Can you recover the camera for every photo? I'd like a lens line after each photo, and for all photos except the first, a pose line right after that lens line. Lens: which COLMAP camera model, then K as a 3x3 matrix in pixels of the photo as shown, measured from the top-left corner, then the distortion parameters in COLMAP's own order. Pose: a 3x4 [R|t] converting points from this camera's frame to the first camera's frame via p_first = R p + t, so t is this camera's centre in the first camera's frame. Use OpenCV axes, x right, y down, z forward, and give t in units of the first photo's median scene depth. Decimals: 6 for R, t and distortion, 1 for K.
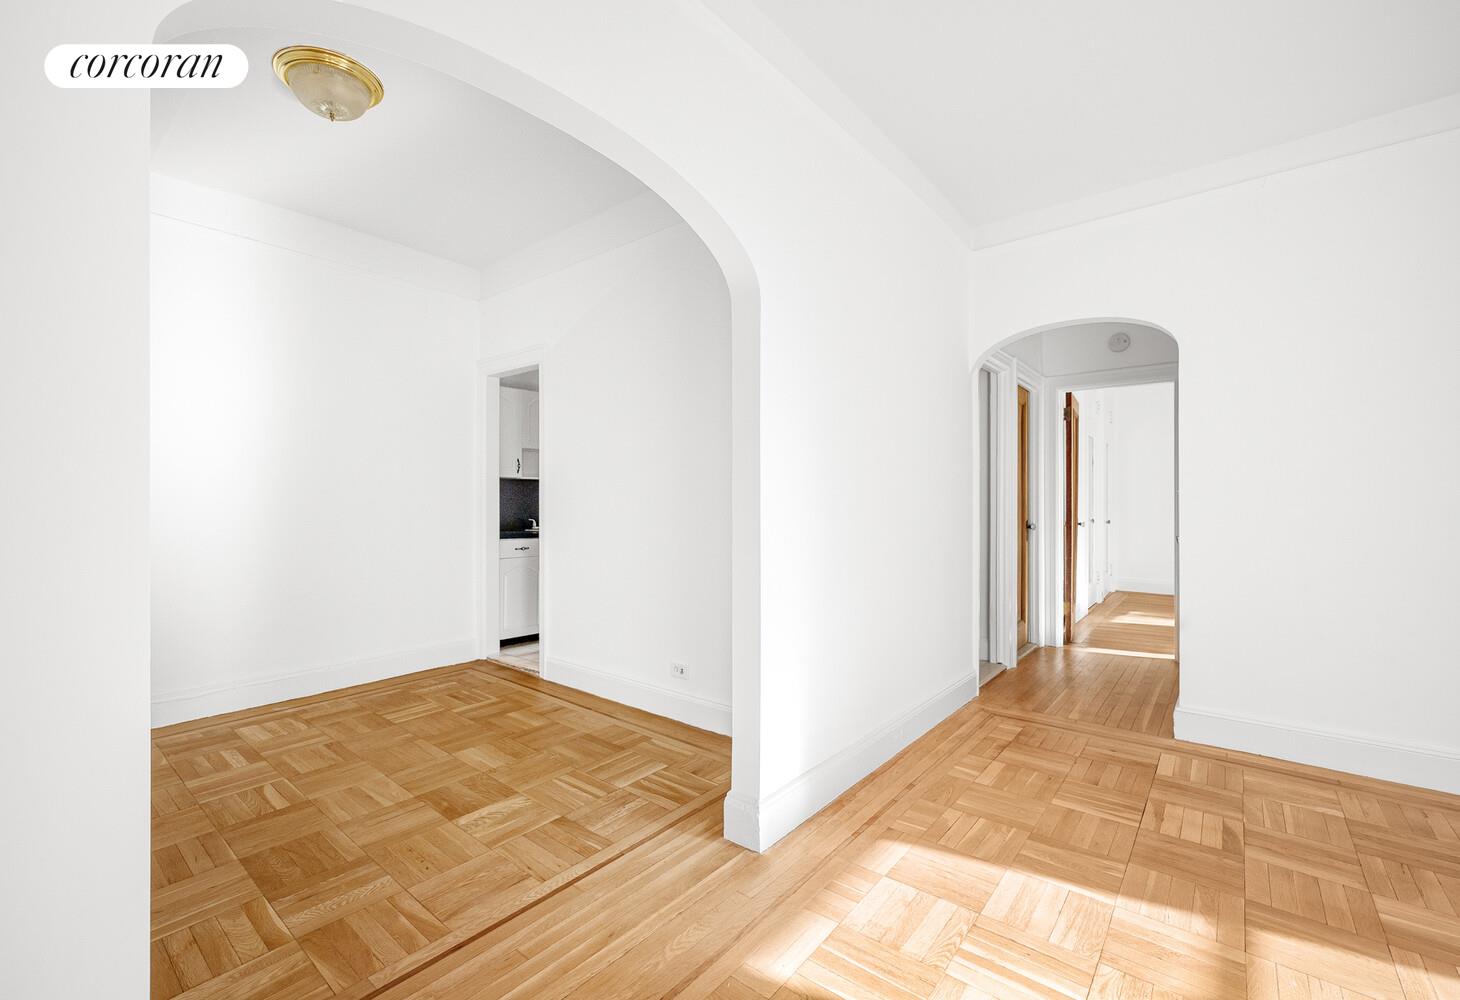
lens RADIAL K [[633.1, 0, 730.0], [0, 633.1, 500.0], [0, 0, 1]] dist [-0.000346, -0.000470]
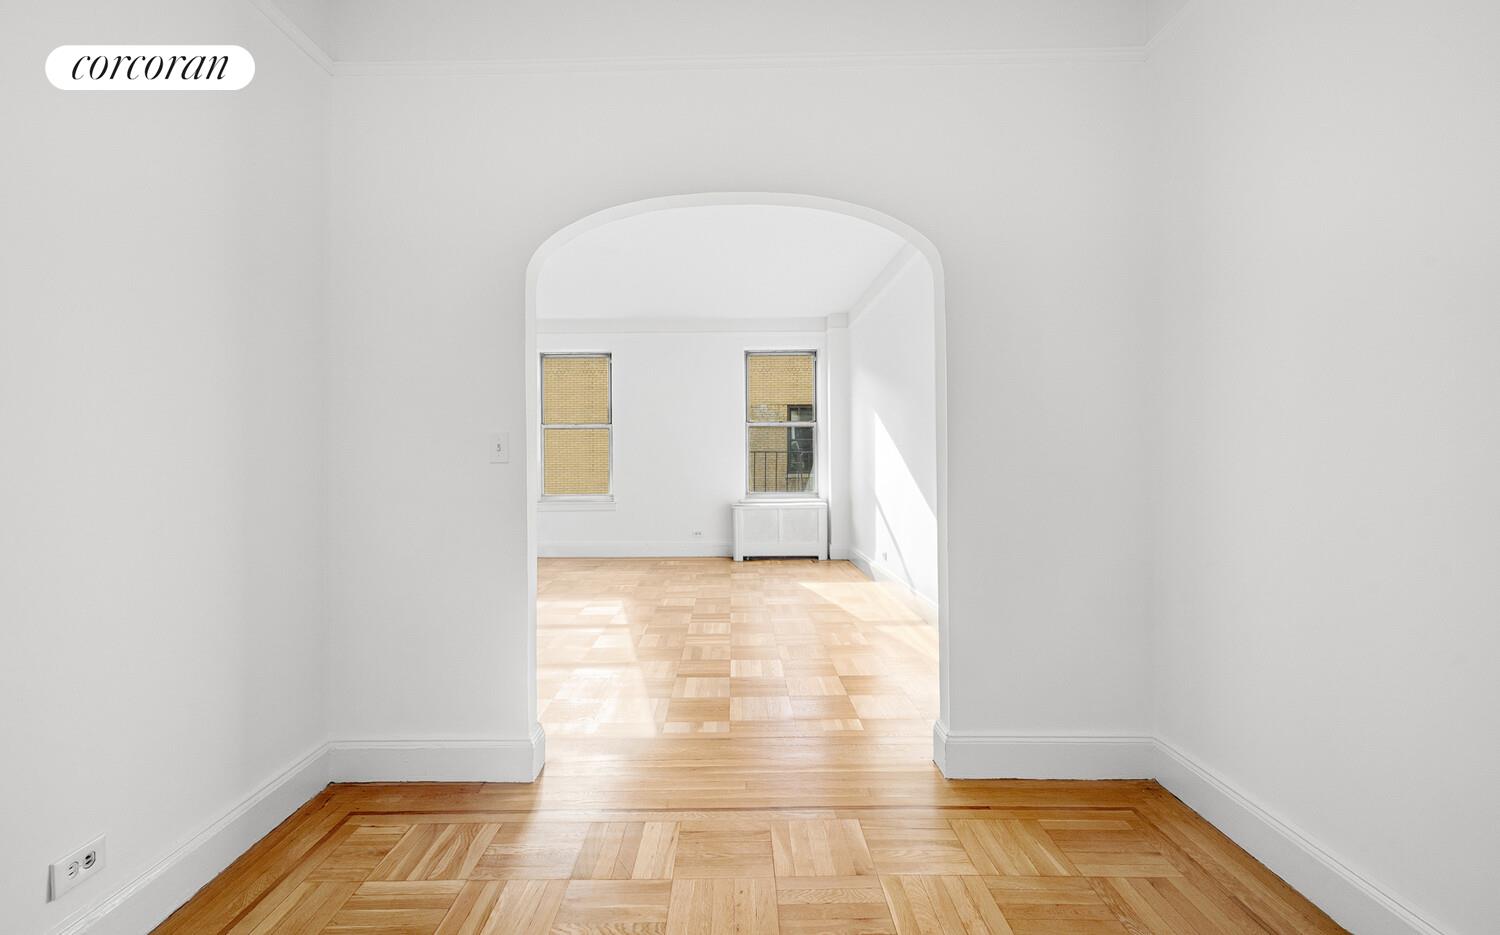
lens RADIAL K [[648.6, 0, 735.5], [0, 648.6, 458.9], [0, 0, 1]] dist [0.001962, 0.000075]
pose [[-0.634876, -0.002401, 0.772610, -0.981728], [0.004407, 0.999968, 0.006729, -0.001983], [-0.772601, 0.007677, -0.634845, 1.334810]]
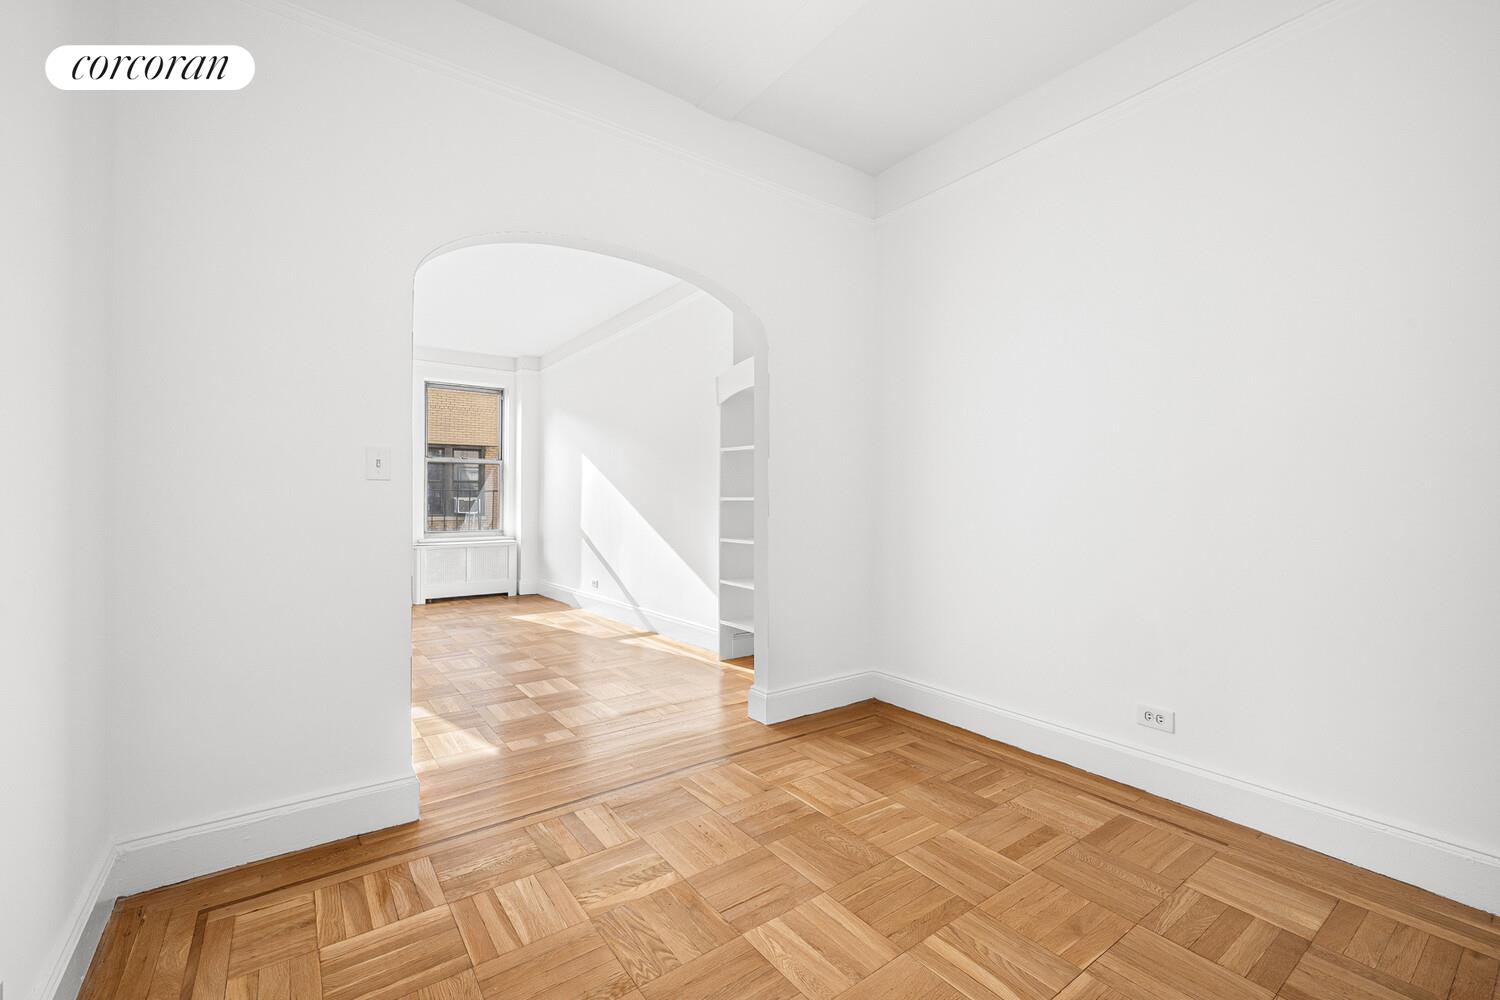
lens RADIAL K [[619.8, 0, 749.1], [0, 619.8, 495.4], [0, 0, 1]] dist [-0.000851, 0.000166]
pose [[-0.968087, -0.002704, 0.250600, -0.699012], [-0.004942, 0.999953, -0.008305, 0.036497], [-0.250566, -0.009278, -0.968055, 1.700828]]
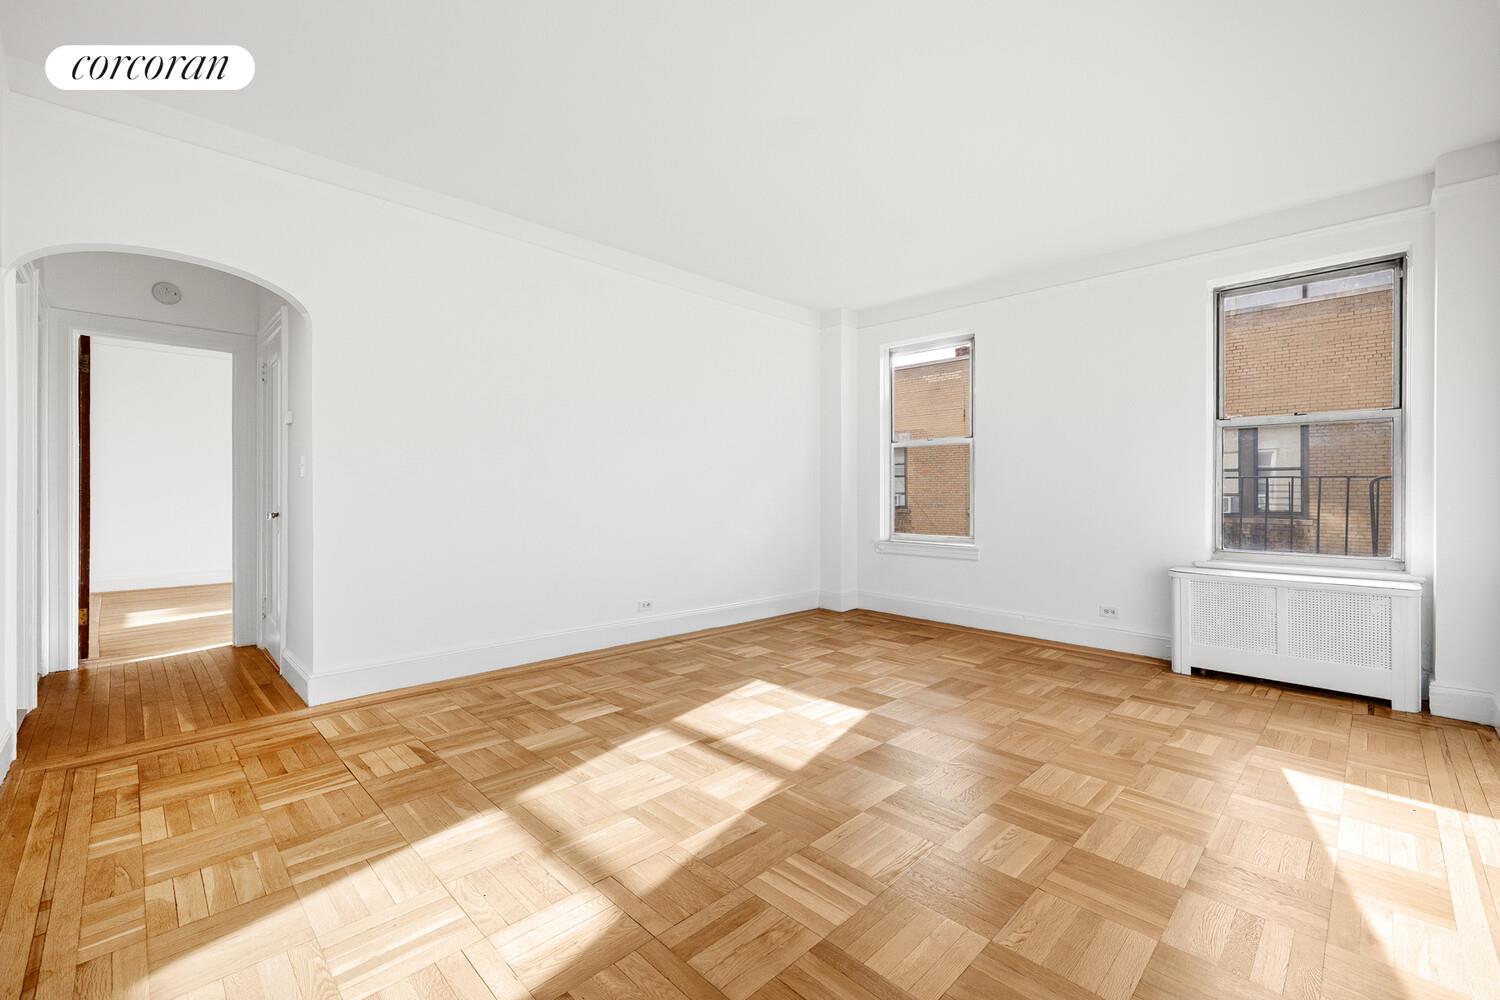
lens RADIAL K [[619.8, 0, 749.1], [0, 619.8, 495.4], [0, 0, 1]] dist [-0.000851, 0.000166]
pose [[0.103383, -0.007113, 0.994616, -0.271276], [-0.002634, 0.999969, 0.007425, 0.034221], [-0.994638, -0.003388, 0.103361, 0.241553]]
